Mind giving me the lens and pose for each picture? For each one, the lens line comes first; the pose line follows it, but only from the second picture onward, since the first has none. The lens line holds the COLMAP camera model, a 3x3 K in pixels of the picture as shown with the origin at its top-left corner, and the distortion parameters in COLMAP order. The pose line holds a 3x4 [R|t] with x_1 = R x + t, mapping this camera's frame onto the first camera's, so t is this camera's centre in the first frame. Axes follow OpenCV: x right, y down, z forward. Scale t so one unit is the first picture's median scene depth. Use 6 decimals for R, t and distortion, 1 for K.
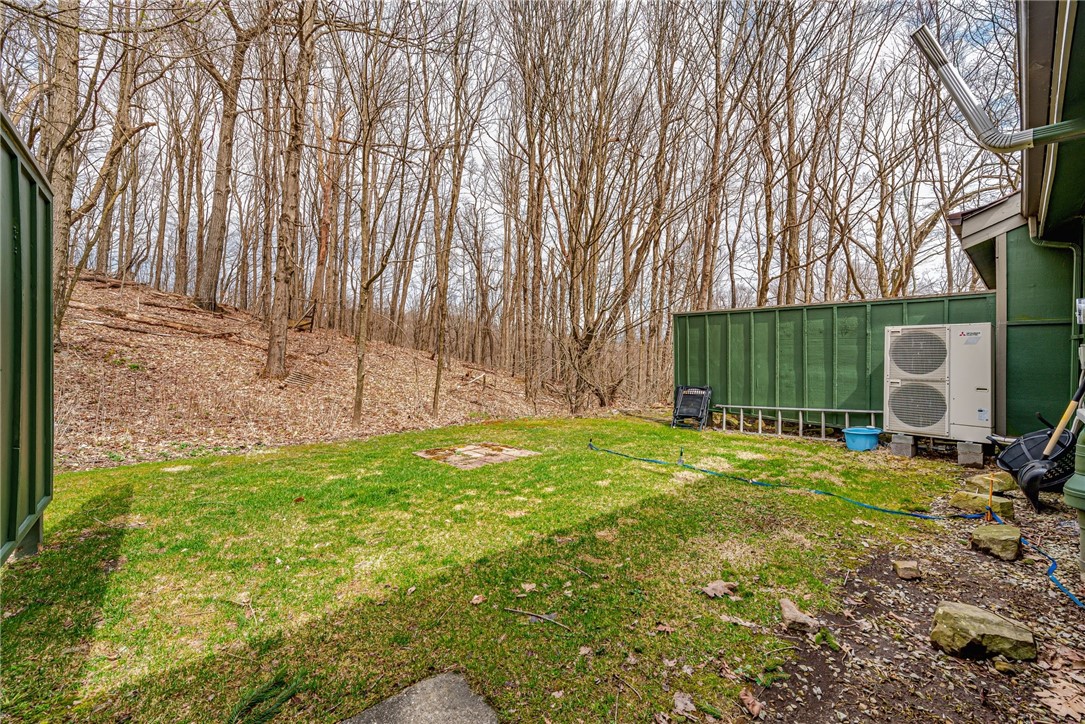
lens RADIAL K [[431.8, 0, 544.0], [0, 431.8, 355.0], [0, 0, 1]] dist [0.013451, -0.002919]
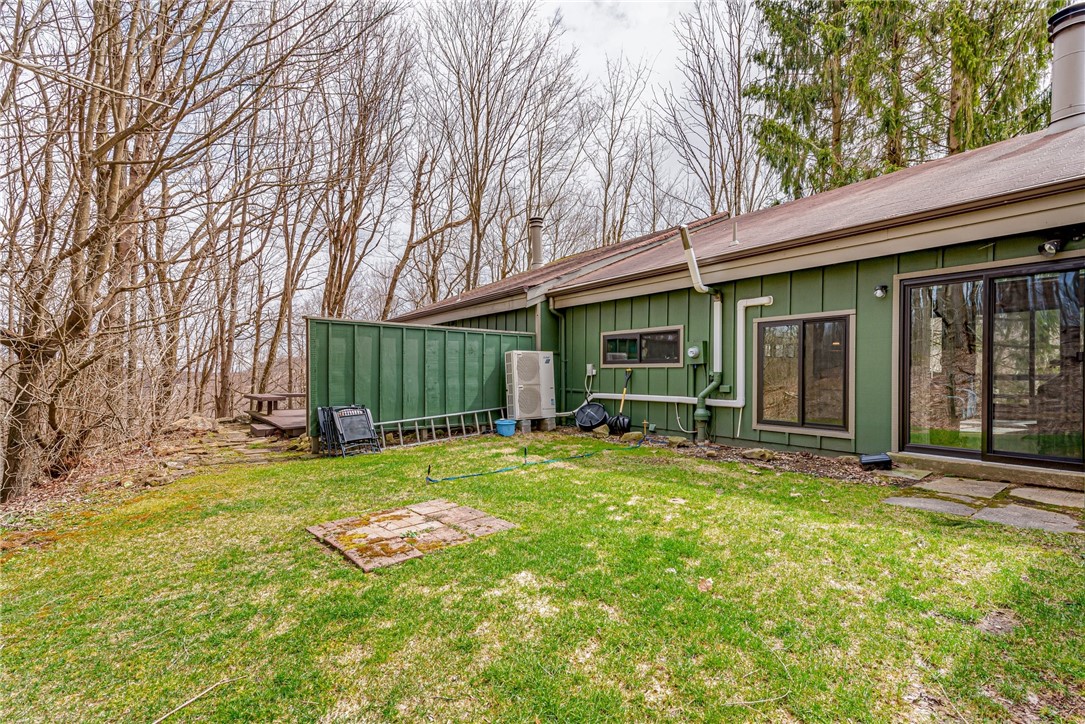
lens RADIAL K [[487.3, 0, 541.4], [0, 487.3, 364.2], [0, 0, 1]] dist [0.013490, -0.001348]
pose [[0.058893, 0.008548, 0.998228, -0.768556], [0.004767, 0.999950, -0.008844, -0.002676], [-0.998253, 0.005279, 0.058849, 0.692468]]
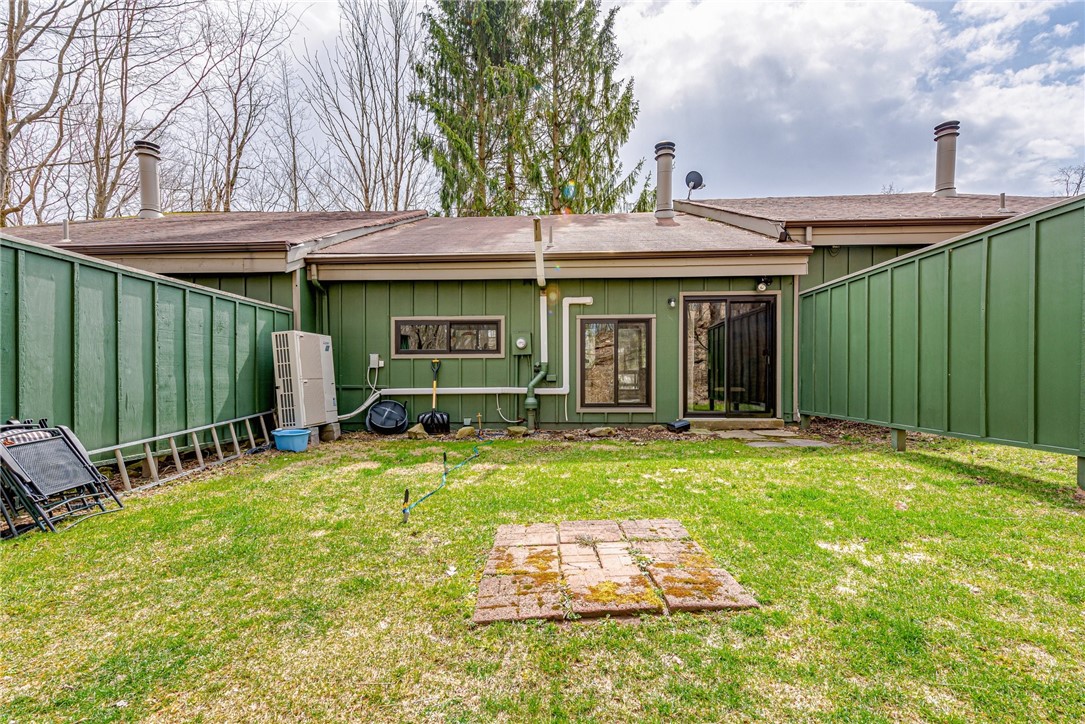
lens RADIAL K [[487.3, 0, 539.7], [0, 487.3, 371.8], [0, 0, 1]] dist [0.013490, -0.001348]
pose [[-0.740858, 0.004142, 0.671649, -0.396913], [0.004140, 0.999990, -0.001601, 0.033921], [-0.671649, 0.001595, -0.740868, 1.274903]]
